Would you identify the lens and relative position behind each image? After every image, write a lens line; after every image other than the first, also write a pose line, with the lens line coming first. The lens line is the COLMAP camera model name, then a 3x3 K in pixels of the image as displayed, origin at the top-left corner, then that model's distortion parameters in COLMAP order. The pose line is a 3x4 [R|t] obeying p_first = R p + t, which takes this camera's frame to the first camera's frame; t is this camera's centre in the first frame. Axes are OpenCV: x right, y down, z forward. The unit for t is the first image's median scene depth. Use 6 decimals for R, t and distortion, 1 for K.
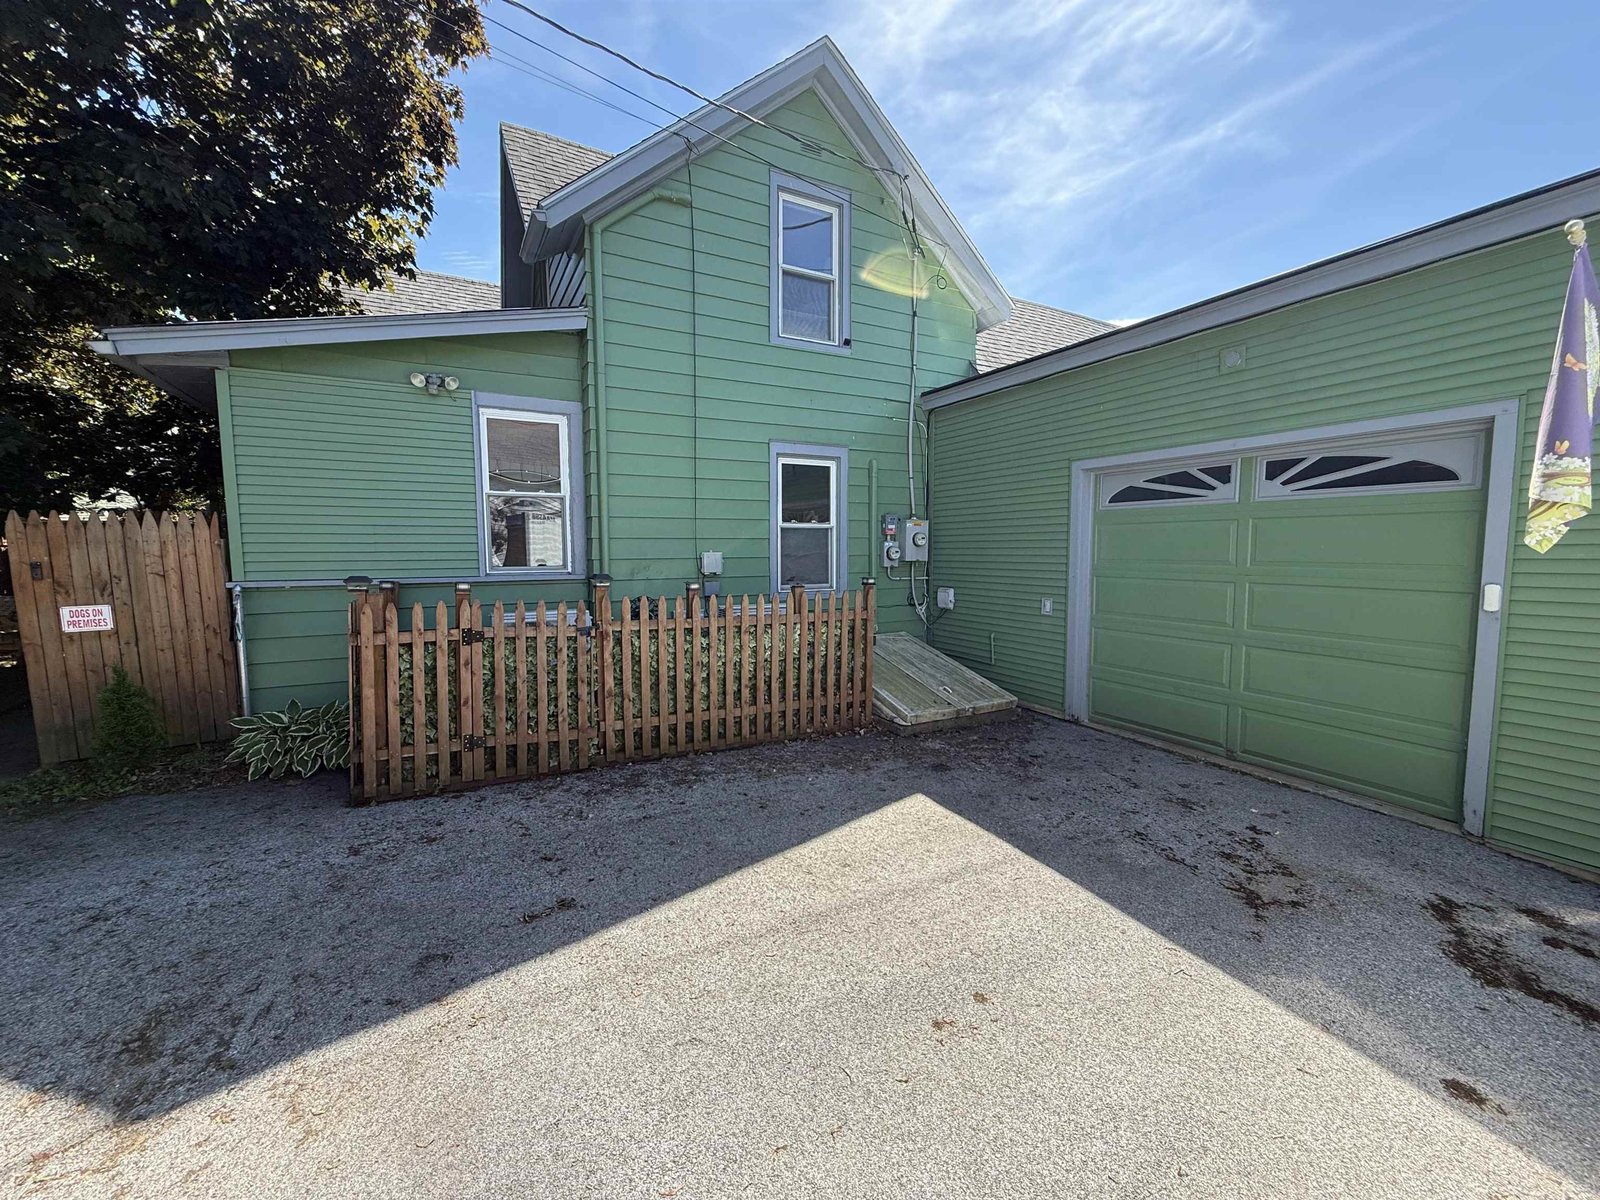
lens RADIAL K [[639.5, 0, 797.1], [0, 639.5, 595.0], [0, 0, 1]] dist [0.000482, 0.000160]
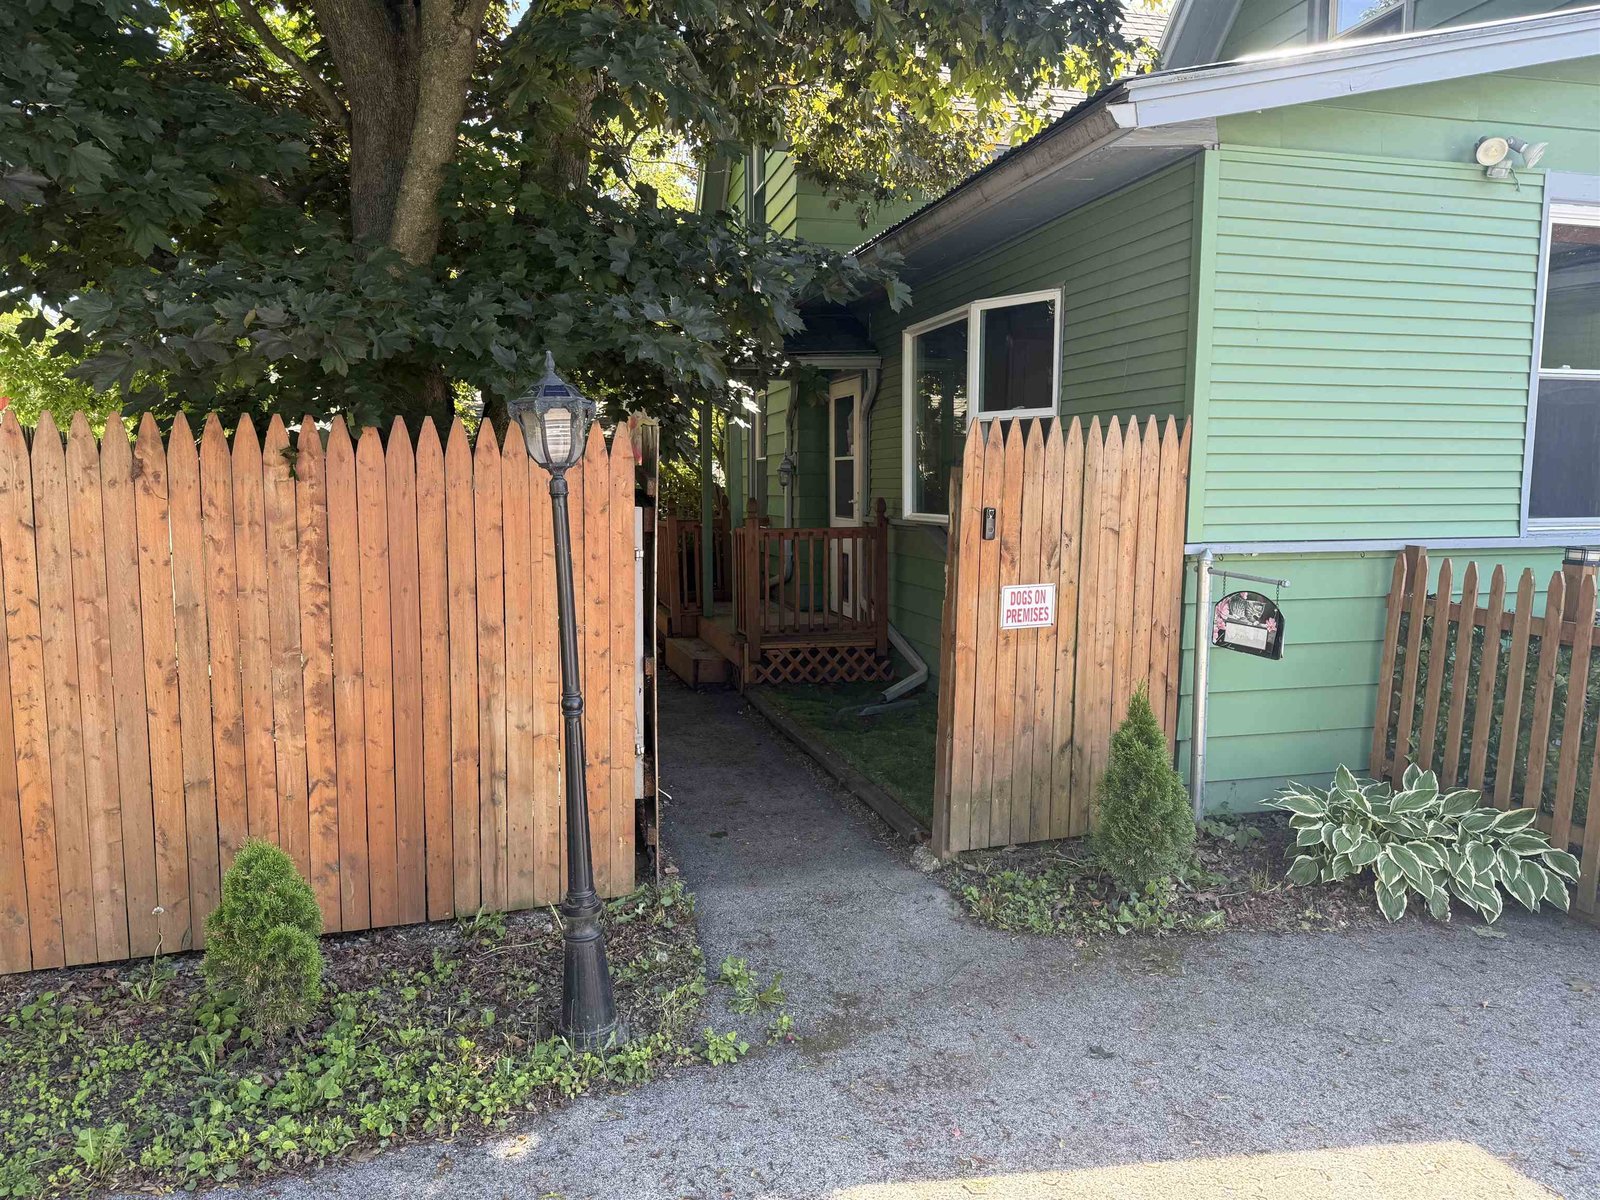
lens RADIAL K [[1120.6, 0, 798.8], [0, 1120.6, 606.5], [0, 0, 1]] dist [0.006664, -0.002717]
pose [[0.972507, 0.028530, -0.231118, -1.030843], [-0.017436, 0.998602, 0.049906, -0.009242], [0.232219, -0.044504, 0.971645, -0.019213]]
